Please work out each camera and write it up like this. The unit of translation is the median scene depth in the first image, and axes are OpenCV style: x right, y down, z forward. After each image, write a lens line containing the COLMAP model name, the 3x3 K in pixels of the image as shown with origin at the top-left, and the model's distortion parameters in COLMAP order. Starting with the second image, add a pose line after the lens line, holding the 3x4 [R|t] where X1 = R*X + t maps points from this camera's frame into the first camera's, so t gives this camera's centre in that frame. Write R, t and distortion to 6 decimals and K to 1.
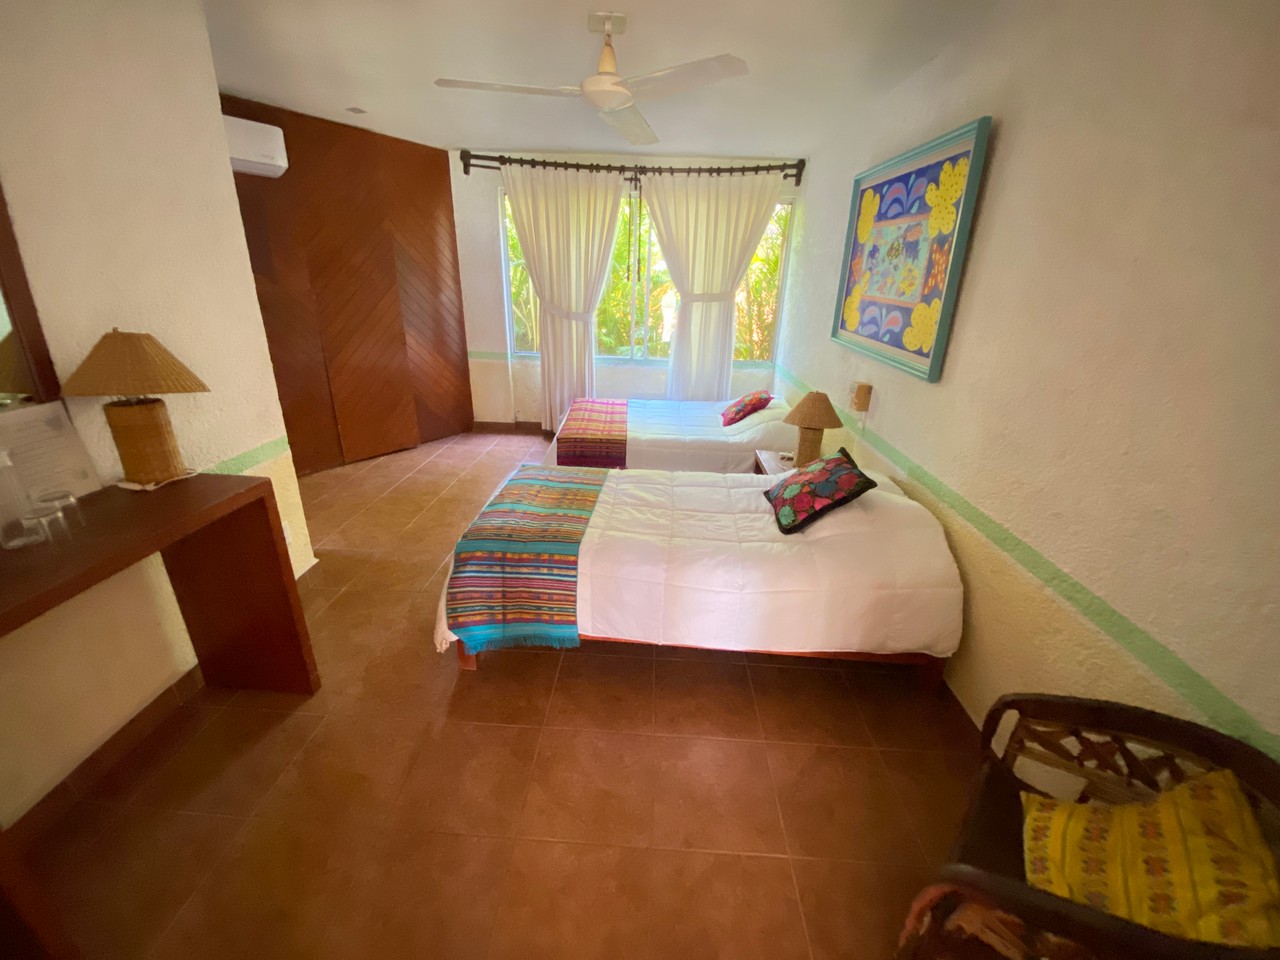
lens RADIAL K [[517.9, 0, 632.6], [0, 517.9, 480.0], [0, 0, 1]] dist [0.007270, -0.015065]
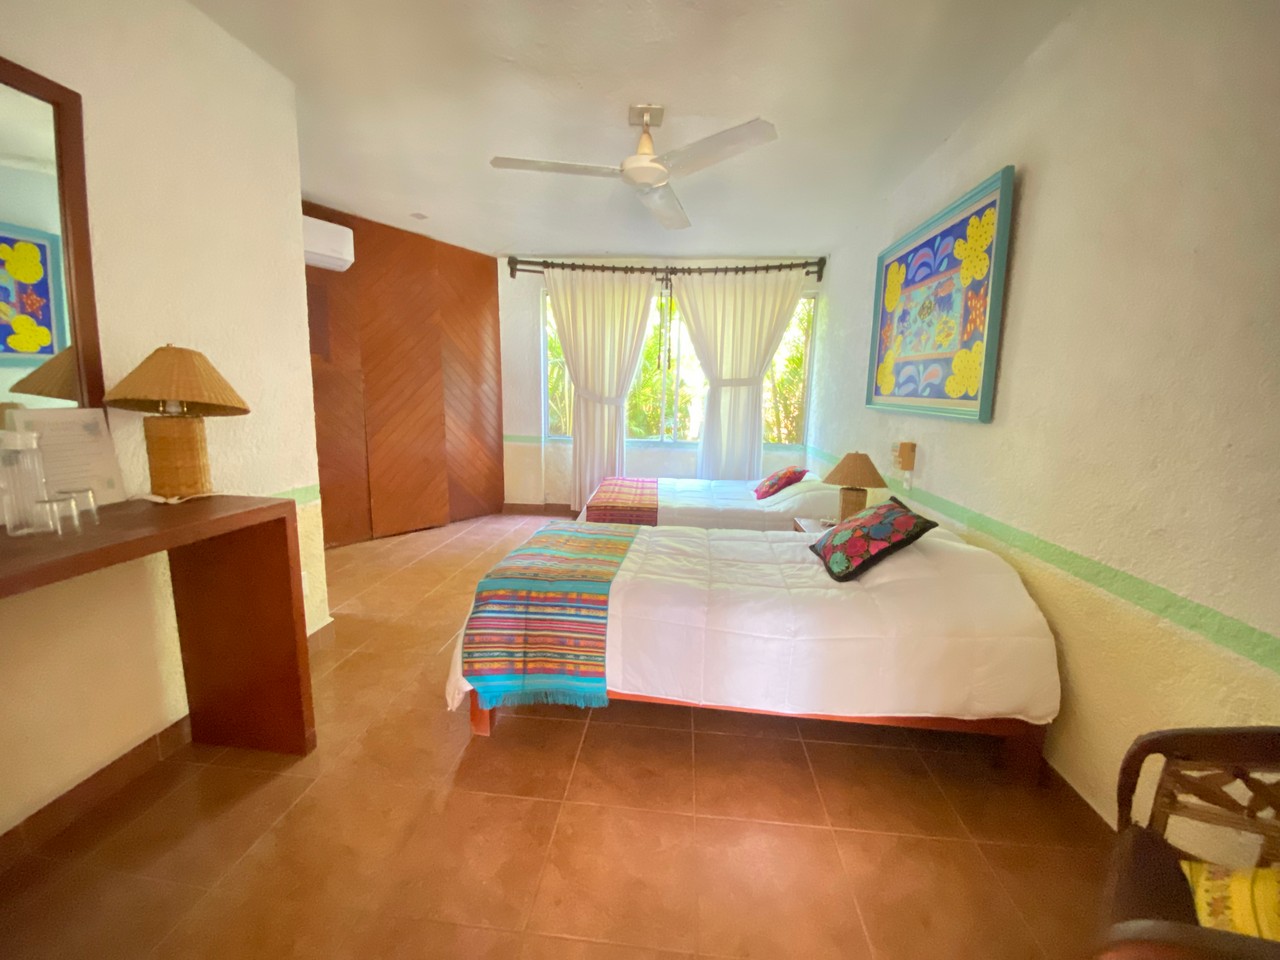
lens RADIAL K [[517.9, 0, 632.6], [0, 517.9, 480.0], [0, 0, 1]] dist [0.007270, -0.015065]
pose [[0.998663, 0.004452, -0.051502, -0.016415], [-0.015216, 0.977463, -0.210560, 0.126607], [0.049404, 0.211062, 0.976223, 0.064635]]
